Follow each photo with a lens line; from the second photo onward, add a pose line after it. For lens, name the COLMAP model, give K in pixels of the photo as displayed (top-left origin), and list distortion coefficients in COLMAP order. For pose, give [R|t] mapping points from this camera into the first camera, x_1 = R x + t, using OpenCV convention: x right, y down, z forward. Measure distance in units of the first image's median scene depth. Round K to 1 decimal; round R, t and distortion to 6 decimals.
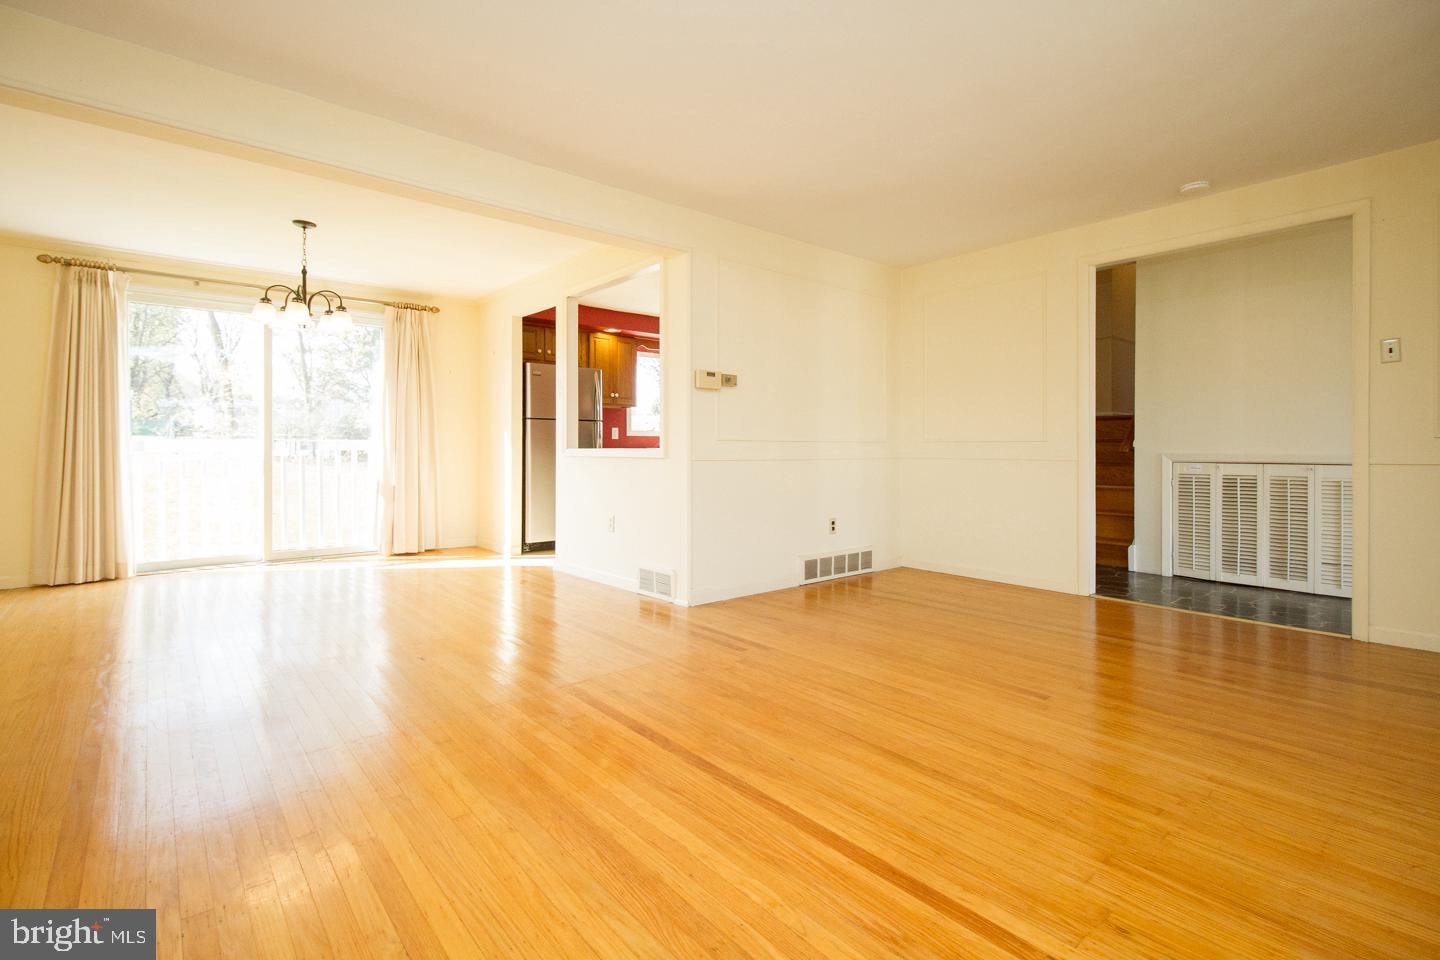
lens RADIAL K [[671.8, 0, 723.2], [0, 671.8, 450.8], [0, 0, 1]] dist [0.008976, -0.000651]
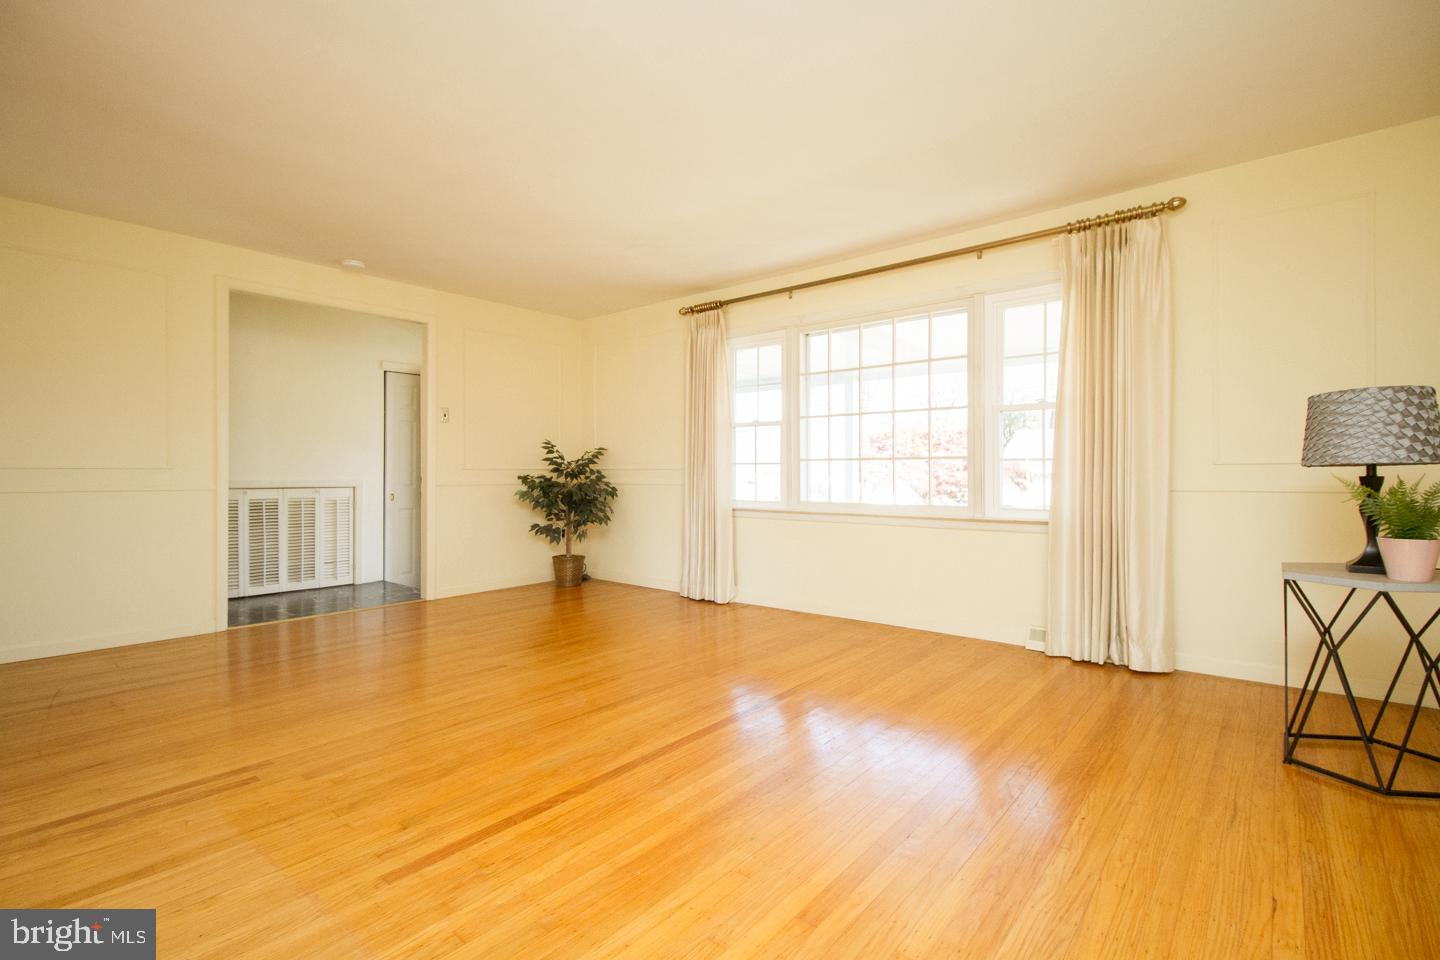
lens RADIAL K [[657.0, 0, 720.0], [0, 657.0, 480.0], [0, 0, 1]] dist [0.000412, -0.000307]
pose [[-0.169049, -0.013091, 0.985521, -0.485377], [0.002805, 0.999901, 0.013763, -0.010060], [-0.985604, 0.005091, -0.168995, 0.445524]]
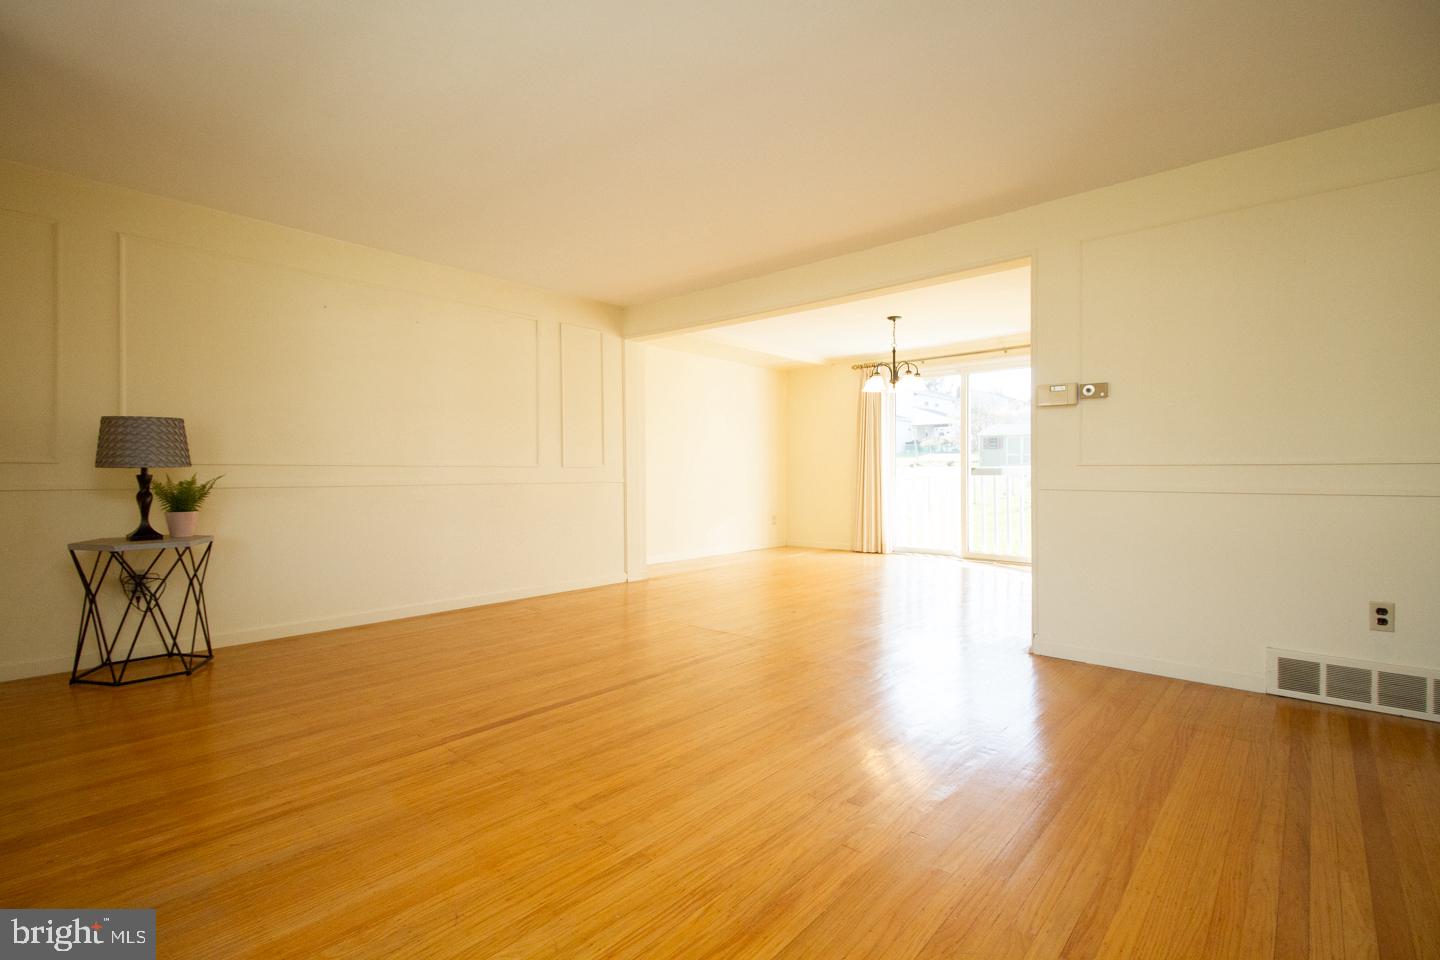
lens RADIAL K [[657.0, 0, 720.0], [0, 657.0, 480.0], [0, 0, 1]] dist [0.000412, -0.000307]
pose [[0.136452, 0.010791, -0.990588, 0.668536], [-0.000822, 0.999942, 0.010780, -0.006336], [0.990646, -0.000657, 0.136453, 0.415449]]
